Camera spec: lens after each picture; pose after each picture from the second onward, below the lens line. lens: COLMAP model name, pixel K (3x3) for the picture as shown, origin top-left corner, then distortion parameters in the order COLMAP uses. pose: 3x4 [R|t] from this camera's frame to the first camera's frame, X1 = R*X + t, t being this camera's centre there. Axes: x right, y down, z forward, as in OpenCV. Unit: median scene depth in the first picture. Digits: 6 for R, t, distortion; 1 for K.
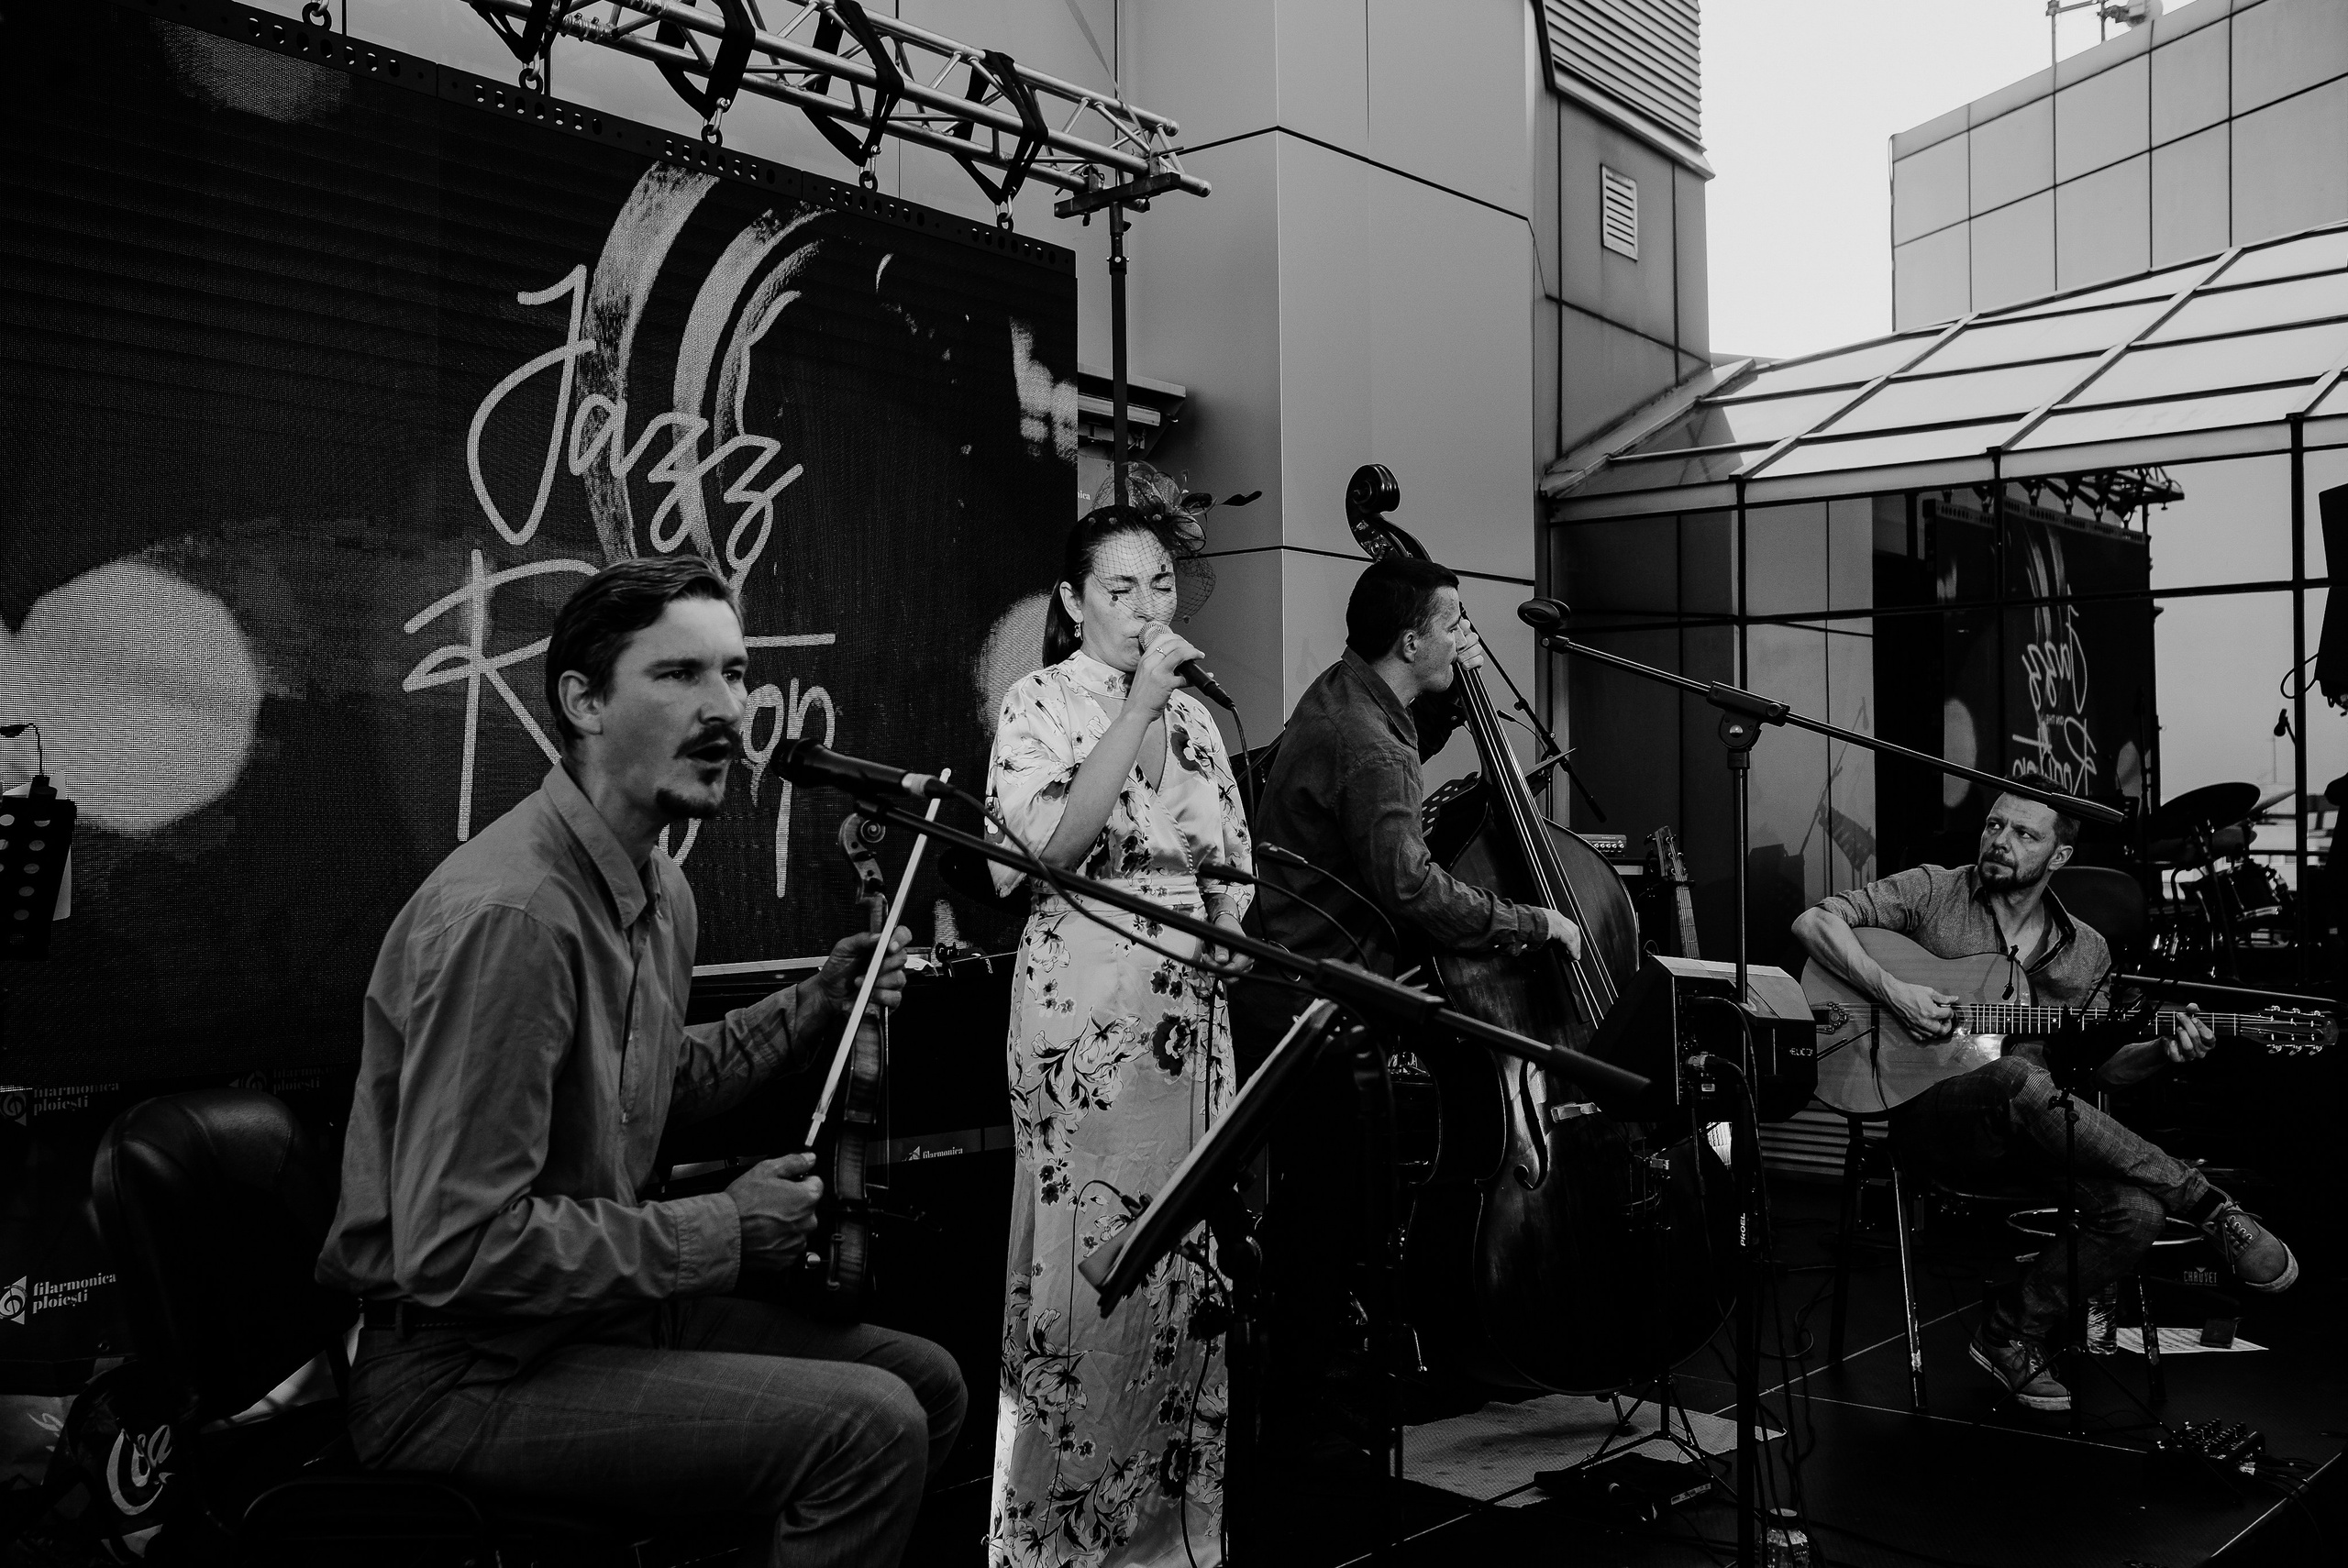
lens RADIAL K [[2210.2, 0, 1162.8], [0, 2210.2, 770.2], [0, 0, 1]] dist [0.011415, 0.000000]
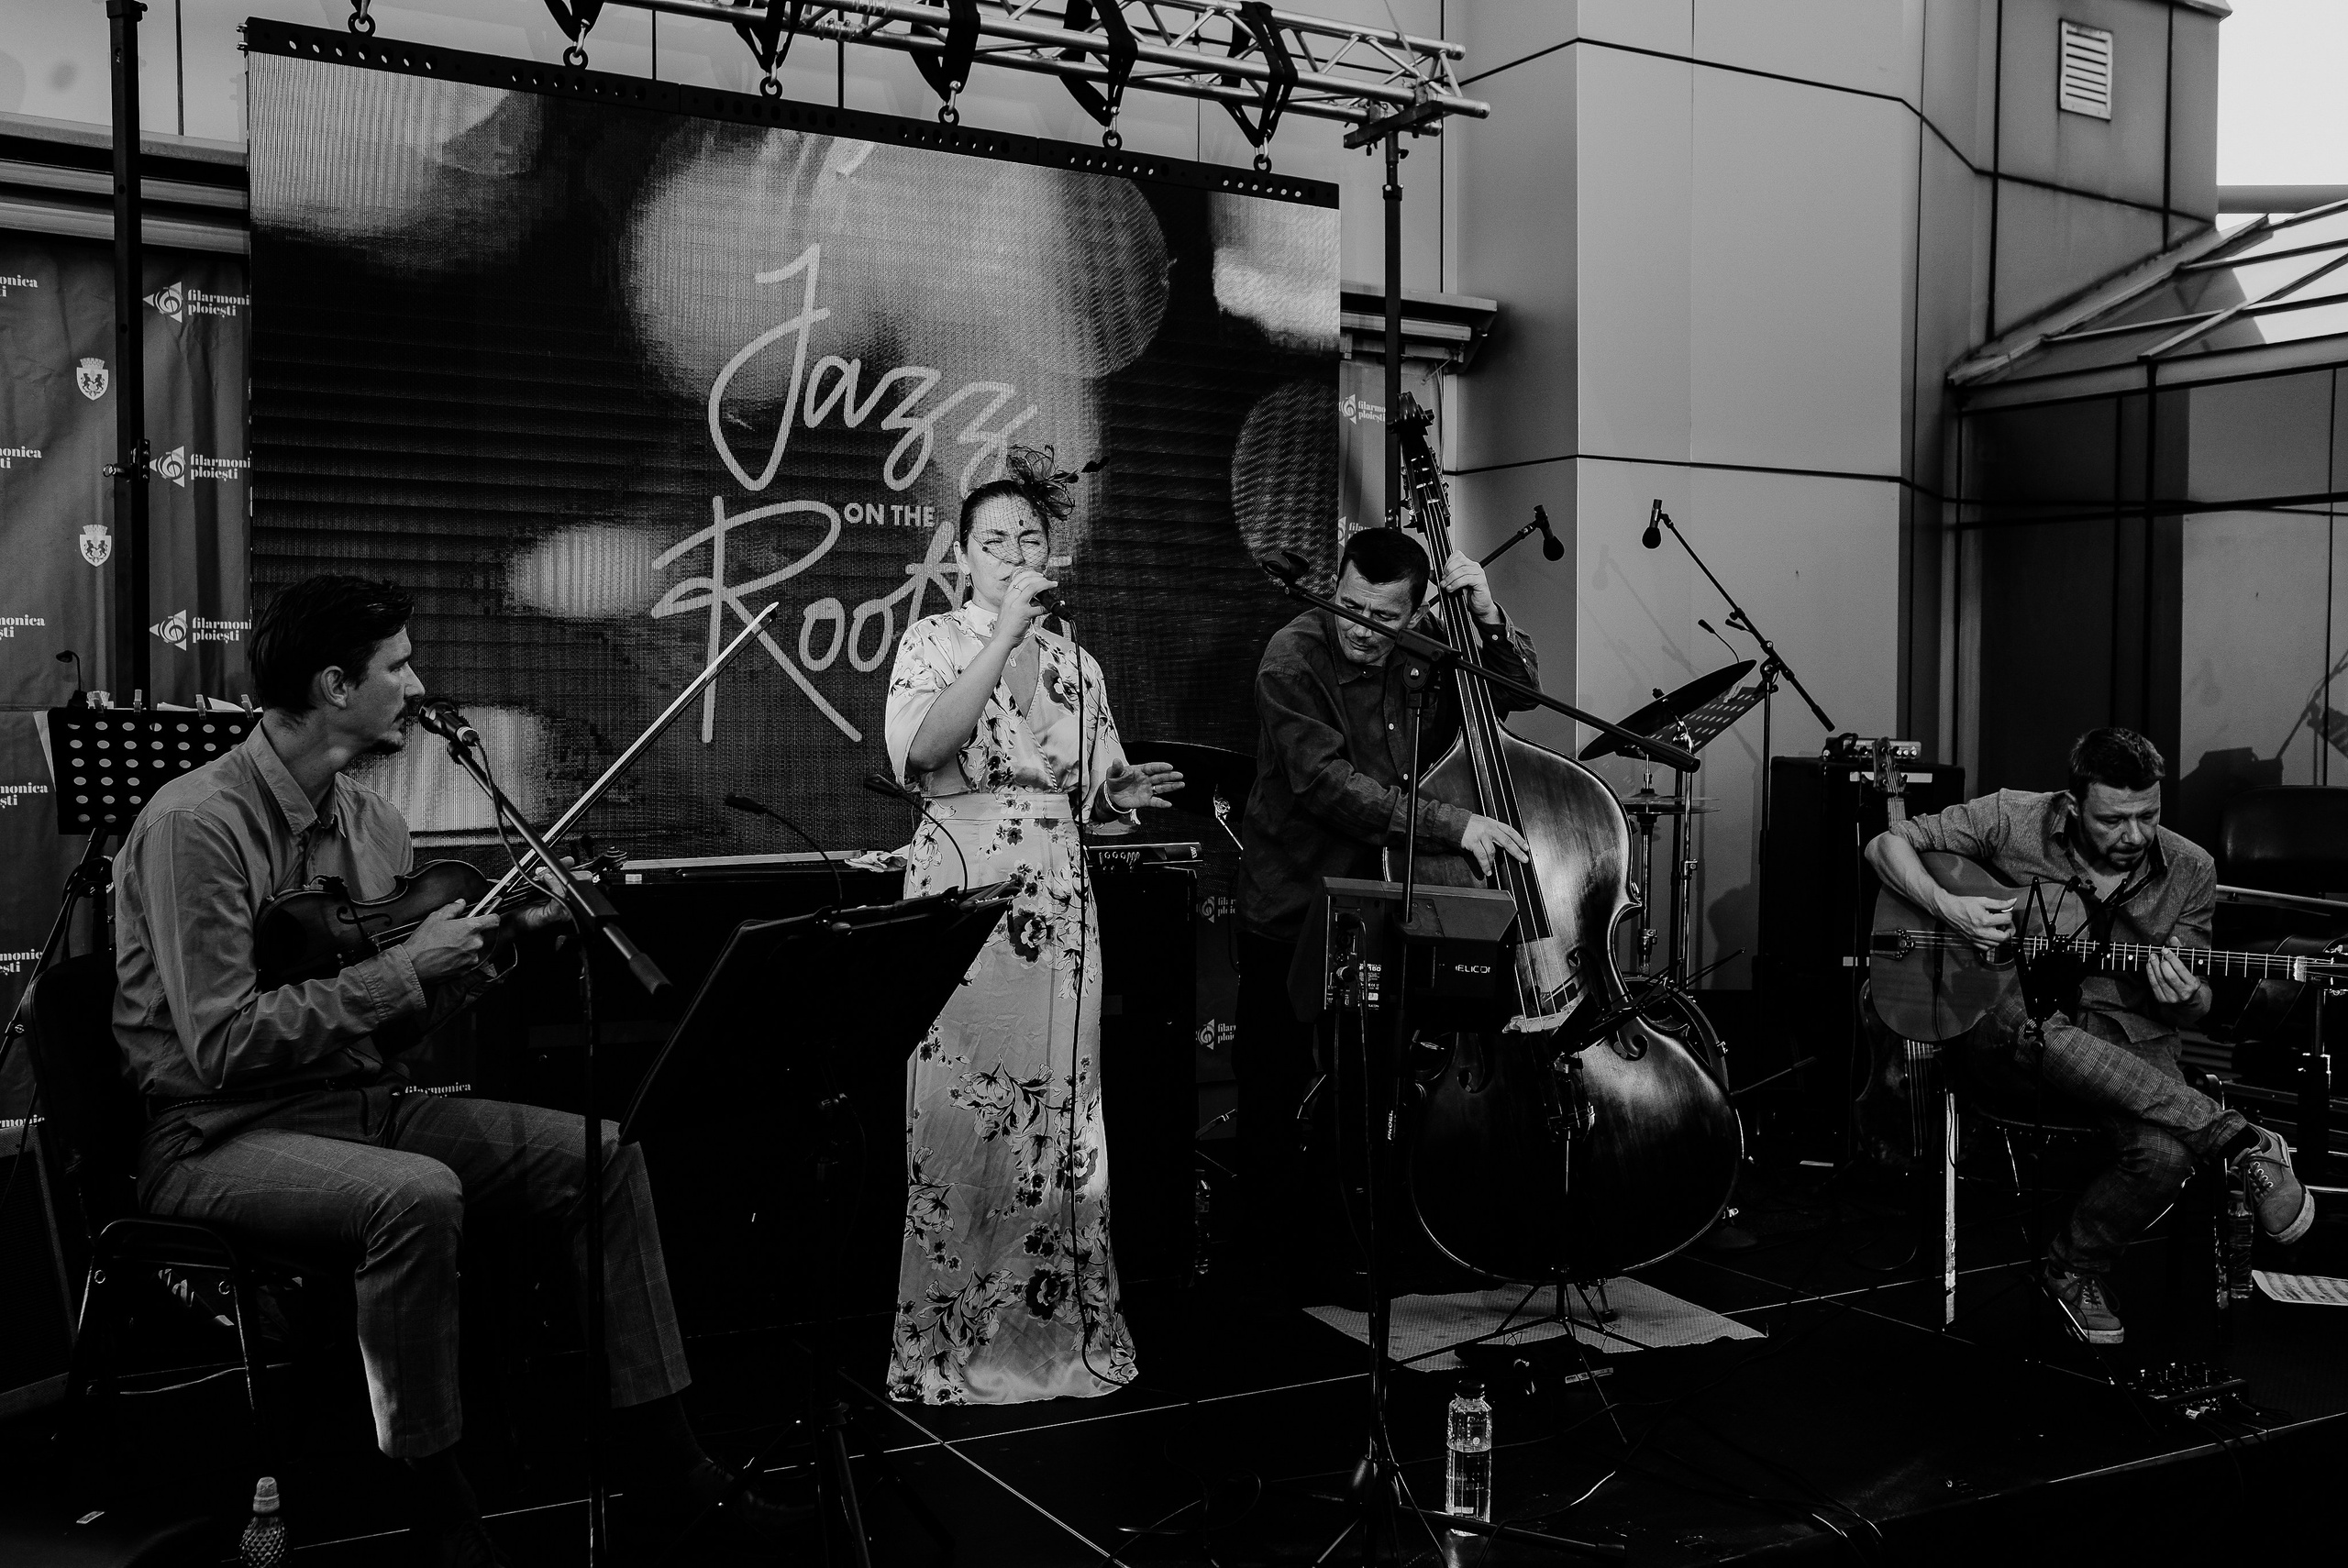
lens RADIAL K [[2210.2, 0, 1210.3], [0, 2210.2, 782.5], [0, 0, 1]] dist [0.011415, 0.000000]
pose [[0.947057, 0.018298, -0.320543, 0.237080], [0.001523, 0.998107, 0.061475, -0.014039], [0.321062, -0.058709, 0.945237, -0.033360]]
